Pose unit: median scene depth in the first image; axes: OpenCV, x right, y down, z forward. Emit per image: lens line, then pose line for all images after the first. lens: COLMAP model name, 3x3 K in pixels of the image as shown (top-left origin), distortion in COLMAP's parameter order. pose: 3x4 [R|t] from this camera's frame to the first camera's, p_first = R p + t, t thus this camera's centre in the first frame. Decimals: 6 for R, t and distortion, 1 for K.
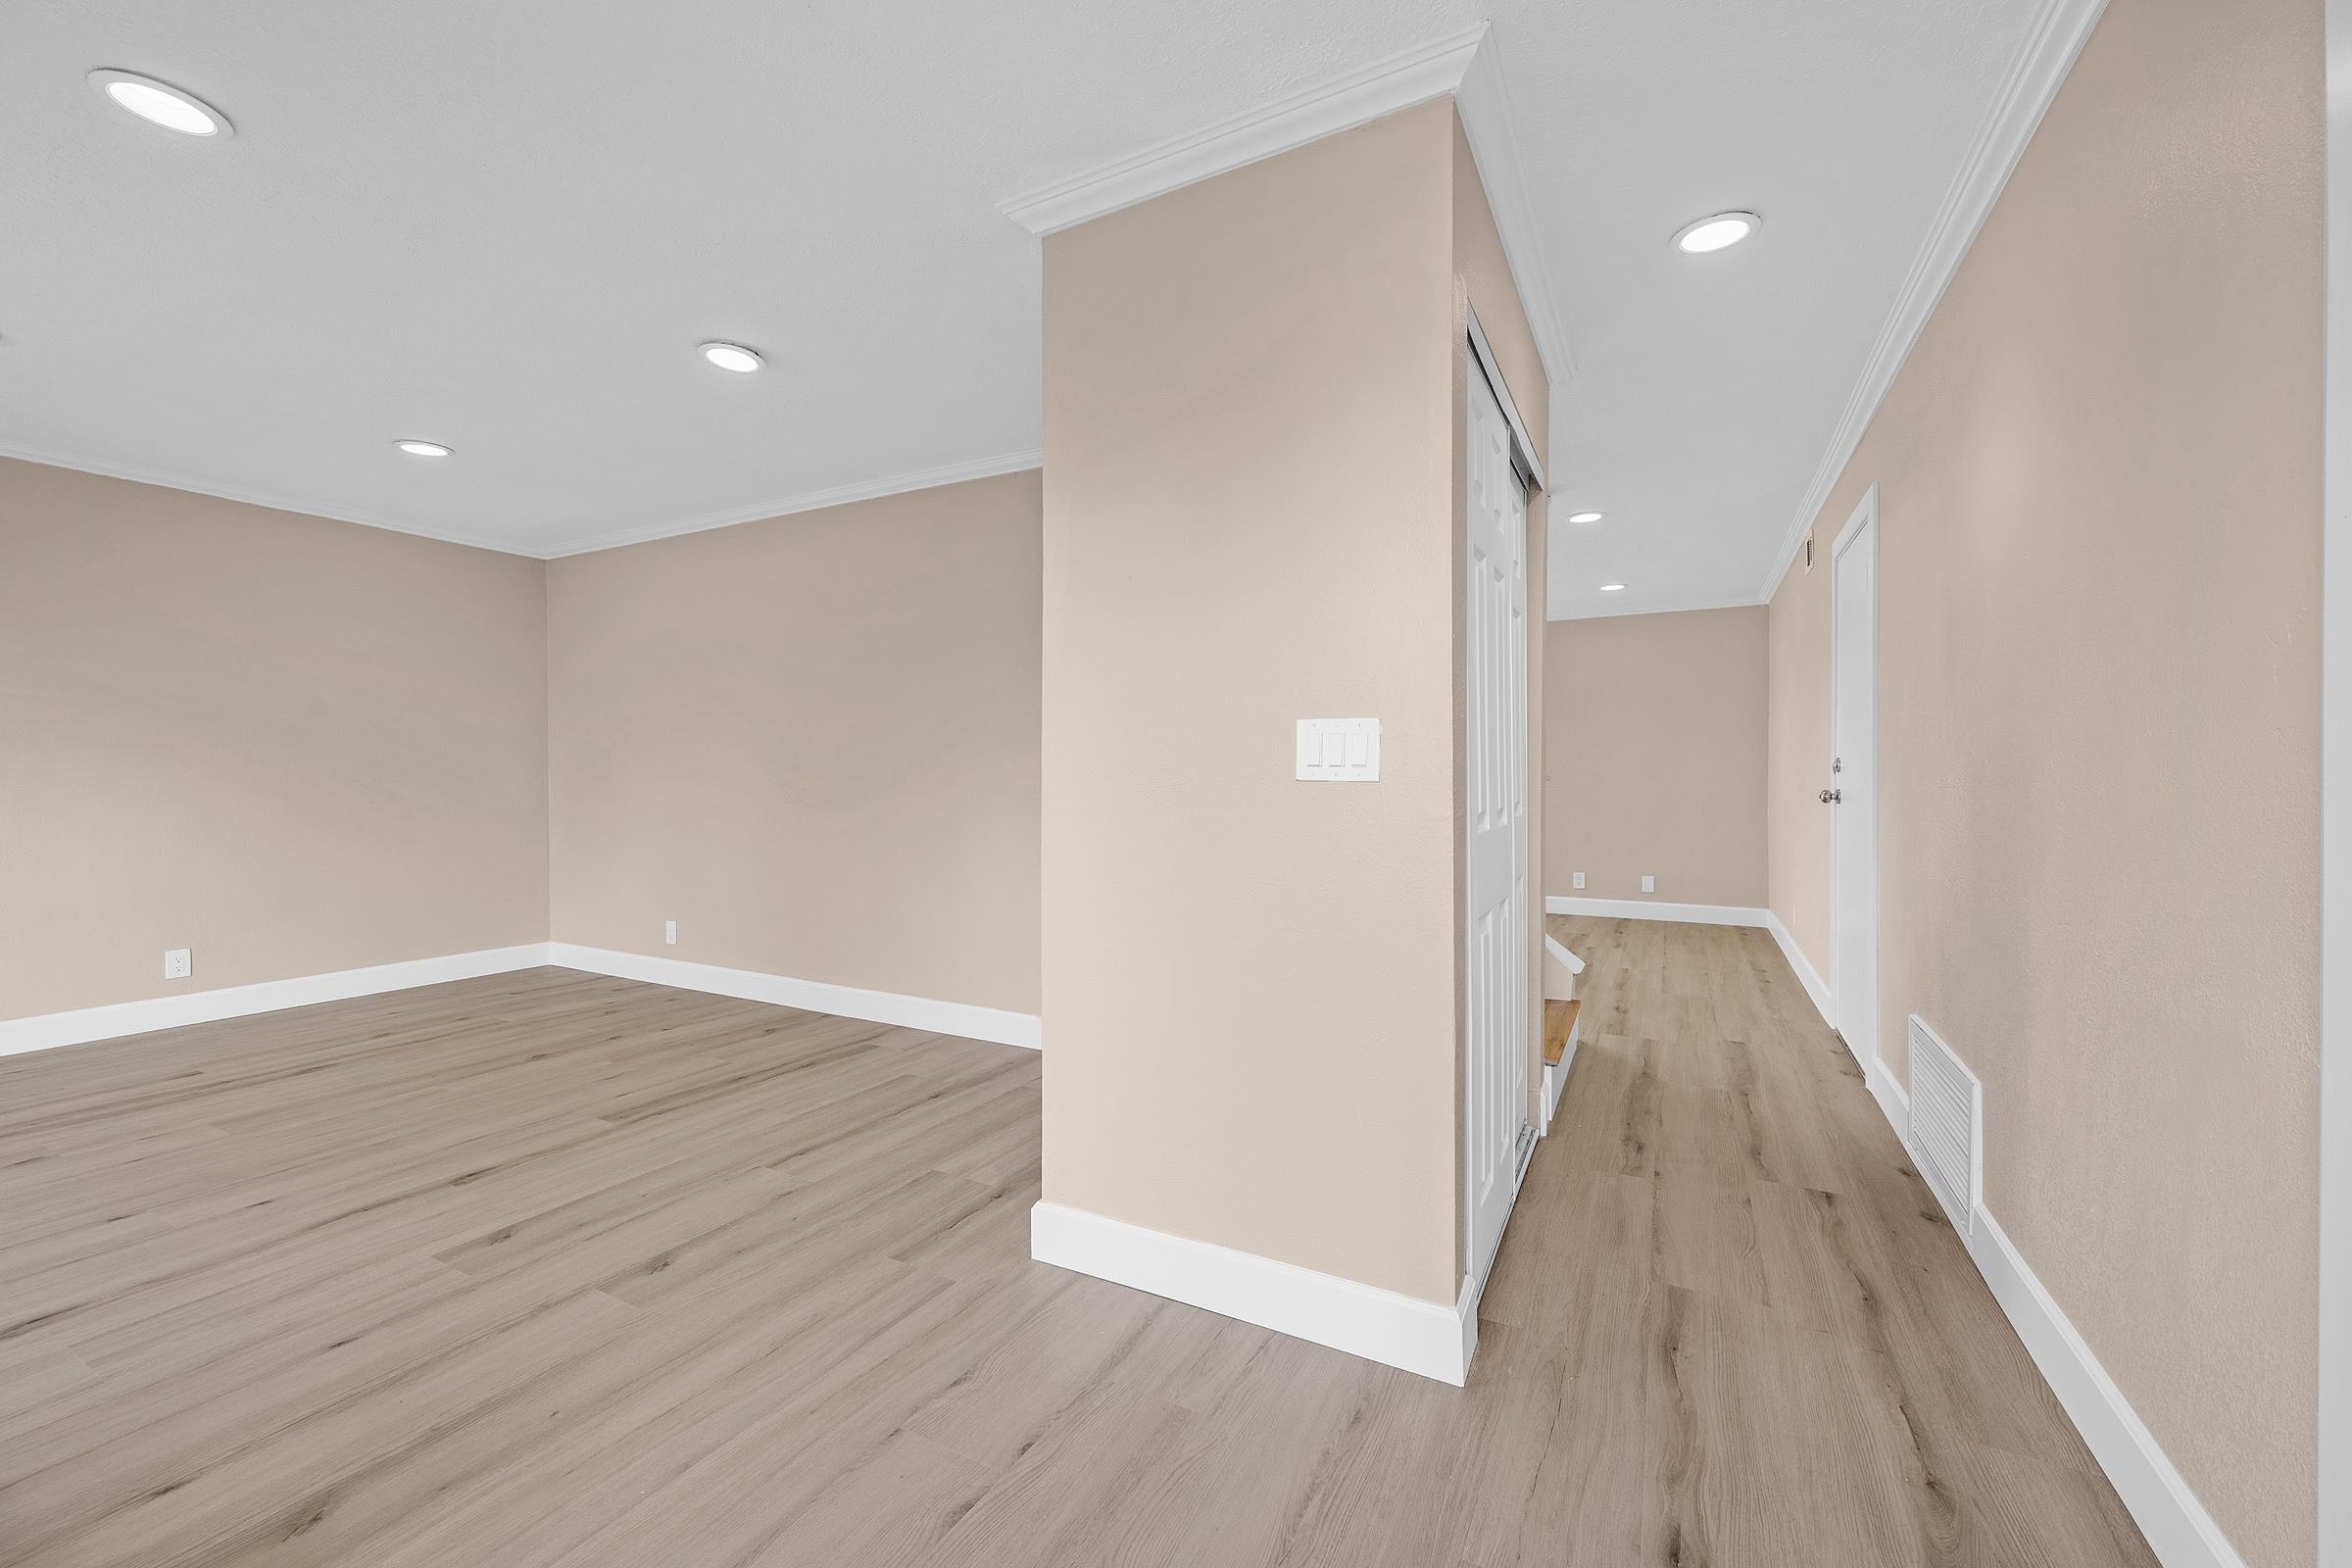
lens RADIAL K [[928.3, 0, 1173.6], [0, 928.3, 779.4], [0, 0, 1]] dist [-0.005554, 0.000918]
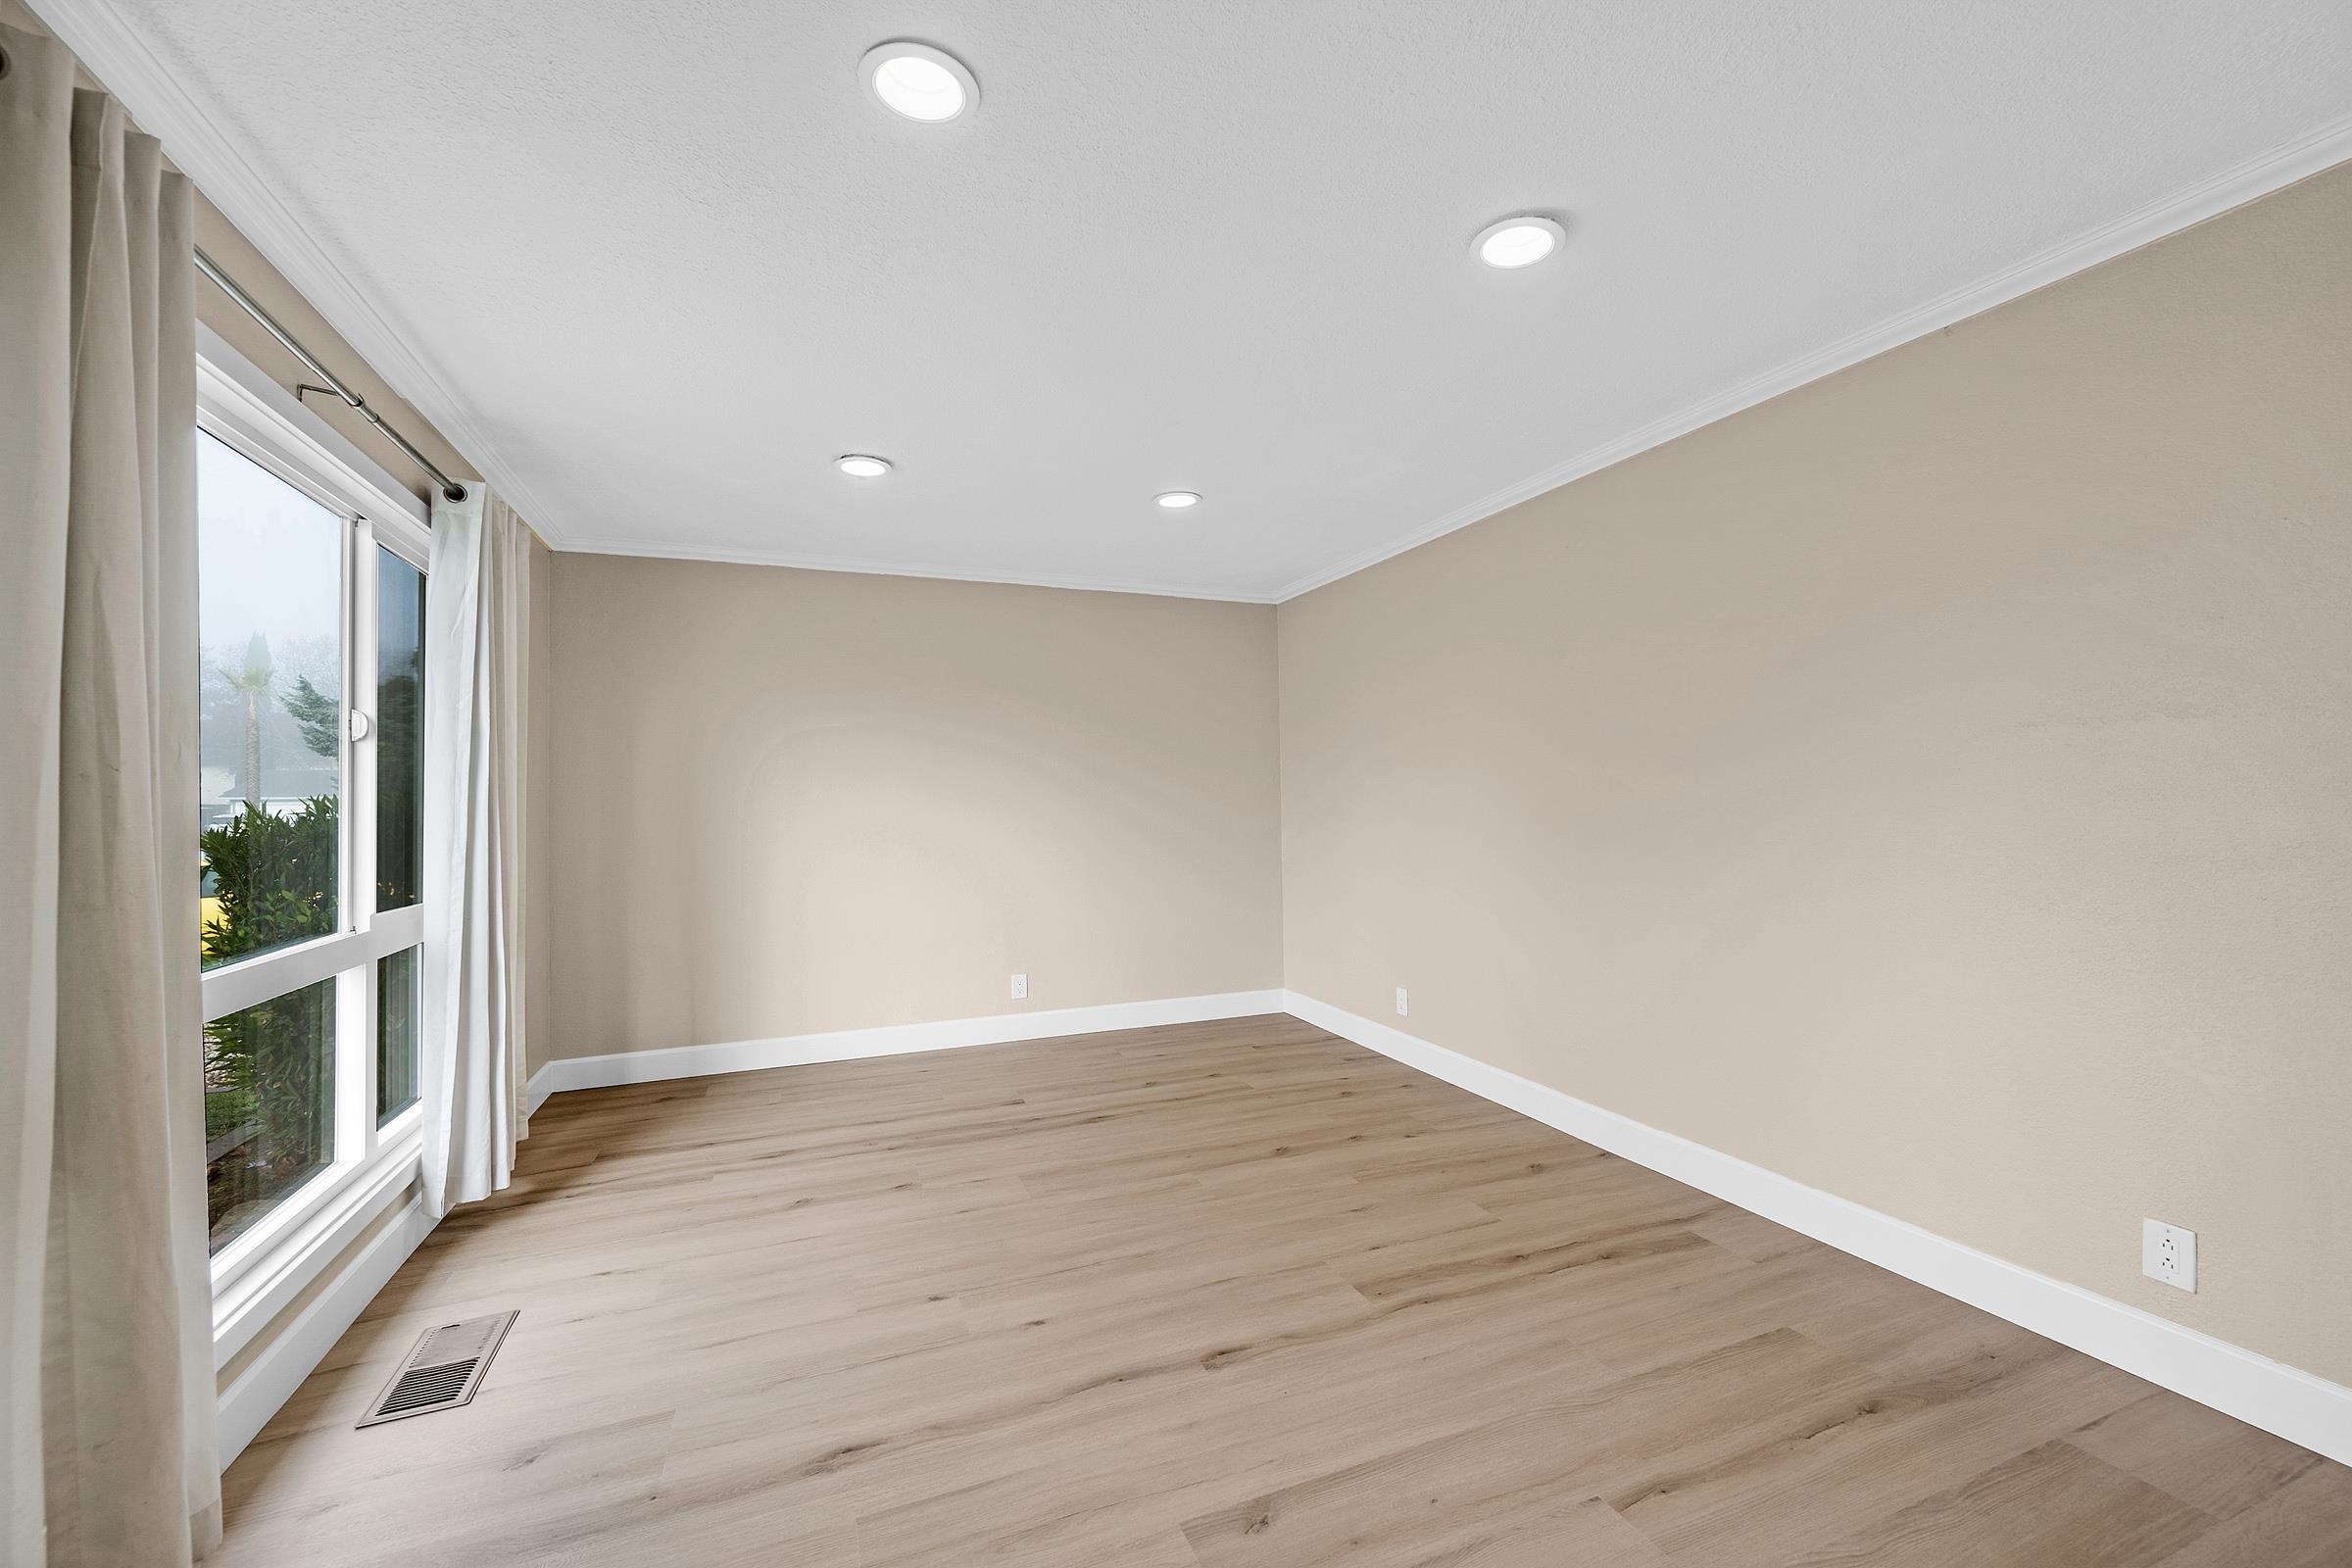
lens RADIAL K [[928.3, 0, 1178.6], [0, 928.3, 786.9], [0, 0, 1]] dist [-0.005554, 0.000918]
pose [[0.769567, -0.019027, -0.638282, -0.212274], [0.008378, 0.999771, -0.019702, -0.035888], [0.638511, 0.009814, 0.769550, 0.281162]]
